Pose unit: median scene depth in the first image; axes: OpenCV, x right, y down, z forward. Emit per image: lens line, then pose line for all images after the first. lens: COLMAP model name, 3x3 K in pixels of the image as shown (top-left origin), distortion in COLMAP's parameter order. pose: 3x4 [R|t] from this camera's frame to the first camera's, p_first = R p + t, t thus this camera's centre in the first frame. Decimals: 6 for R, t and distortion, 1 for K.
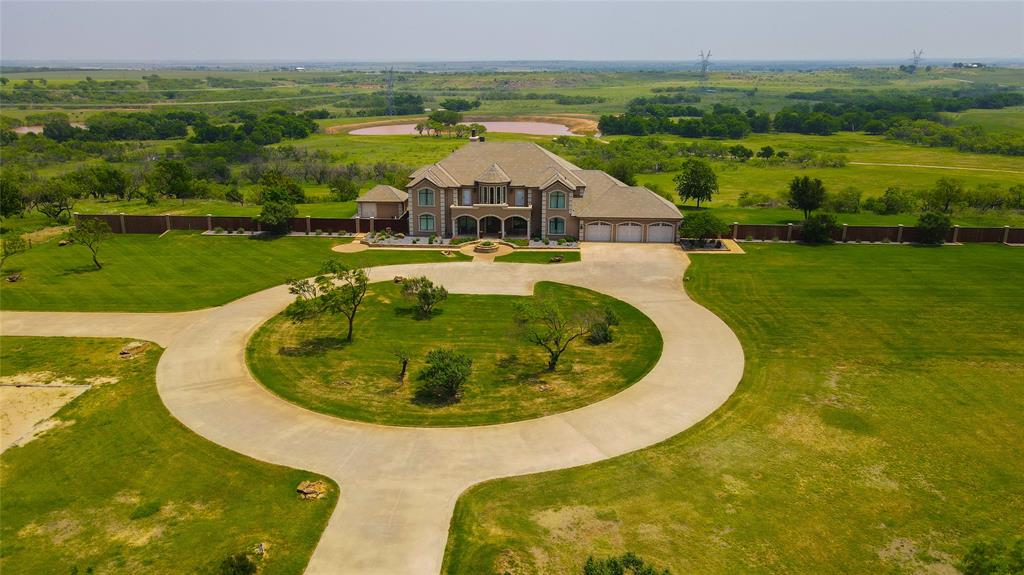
lens RADIAL K [[754.7, 0, 498.5], [0, 754.7, 285.4], [0, 0, 1]] dist [0.000494, 0.056867]
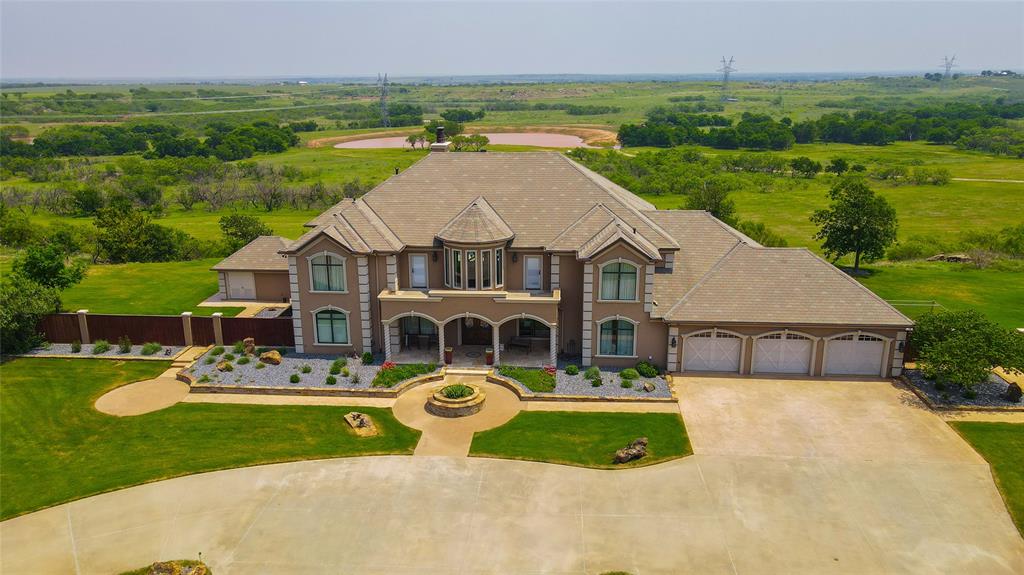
lens RADIAL K [[754.7, 0, 498.5], [0, 754.7, 285.4], [0, 0, 1]] dist [0.000494, 0.056867]
pose [[0.999934, -0.004020, -0.010760, 0.003169], [0.003823, 0.999826, -0.018251, -0.026335], [0.010832, 0.018208, 0.999776, 0.142382]]
